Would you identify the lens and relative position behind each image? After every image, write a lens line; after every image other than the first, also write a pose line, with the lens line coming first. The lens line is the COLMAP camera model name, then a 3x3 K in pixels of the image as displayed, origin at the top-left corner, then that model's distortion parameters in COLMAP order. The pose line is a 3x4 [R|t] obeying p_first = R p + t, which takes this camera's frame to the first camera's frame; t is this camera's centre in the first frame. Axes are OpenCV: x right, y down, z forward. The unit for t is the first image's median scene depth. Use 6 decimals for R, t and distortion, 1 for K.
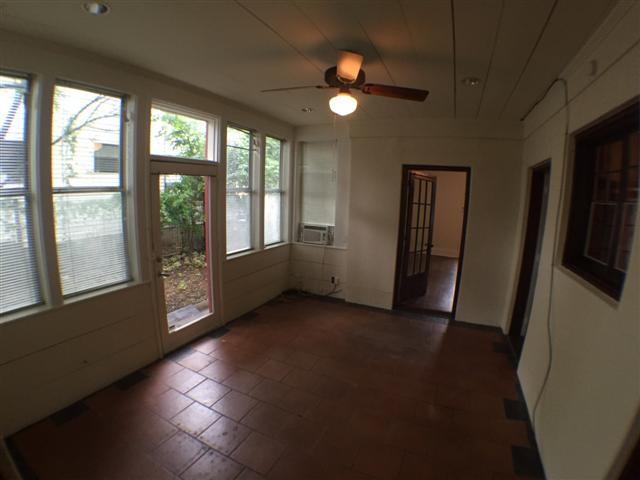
lens RADIAL K [[318.9, 0, 323.6], [0, 318.9, 251.2], [0, 0, 1]] dist [-0.147919, 0.023371]
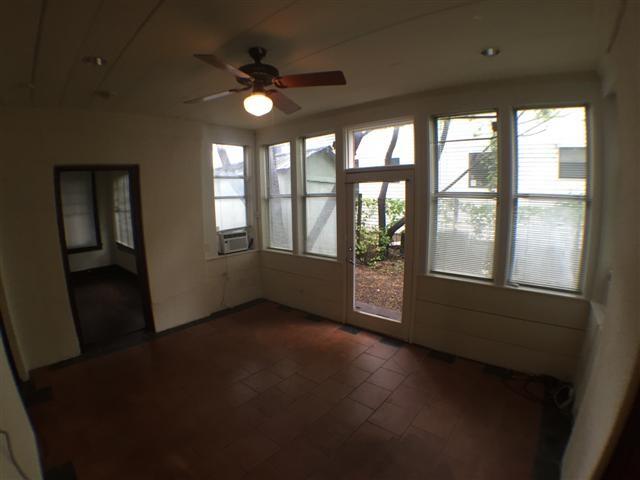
lens RADIAL K [[318.9, 0, 323.6], [0, 318.9, 251.2], [0, 0, 1]] dist [-0.147919, 0.023371]
pose [[-0.296419, 0.137899, -0.945050, 0.562716], [-0.172324, 0.965558, 0.194942, -0.152362], [0.939383, 0.220639, -0.262446, 0.924033]]
